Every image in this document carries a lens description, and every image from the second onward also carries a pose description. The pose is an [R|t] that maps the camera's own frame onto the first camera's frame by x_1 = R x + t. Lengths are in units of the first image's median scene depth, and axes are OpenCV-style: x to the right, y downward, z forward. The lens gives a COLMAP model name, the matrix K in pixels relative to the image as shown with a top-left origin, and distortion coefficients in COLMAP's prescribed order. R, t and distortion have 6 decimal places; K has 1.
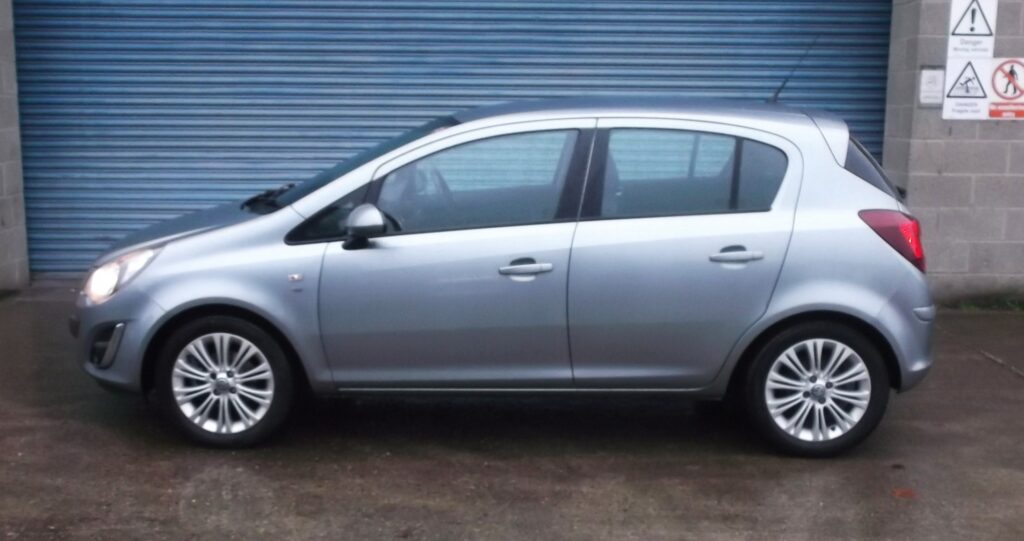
lens RADIAL K [[1105.8, 0, 507.9], [0, 1105.8, 292.2], [0, 0, 1]] dist [-0.003720, 0.000000]
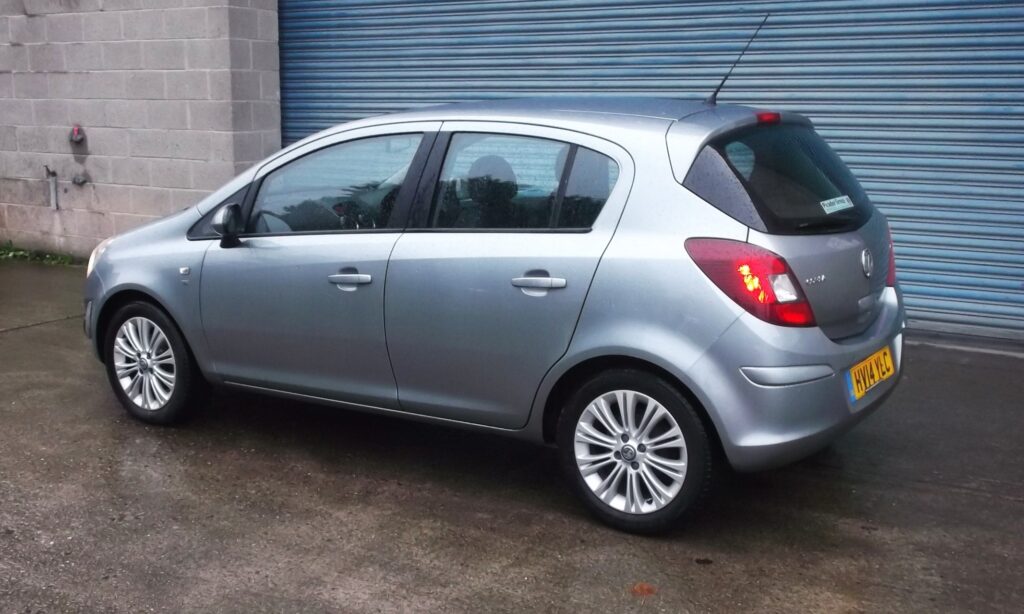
lens RADIAL K [[1166.3, 0, 513.0], [0, 1166.3, 306.6], [0, 0, 1]] dist [-0.017834, 0.000000]
pose [[0.850809, 0.087103, -0.518206, 0.647239], [-0.089349, 0.995786, 0.020681, -0.029454], [0.517824, 0.028706, 0.855006, 0.206576]]
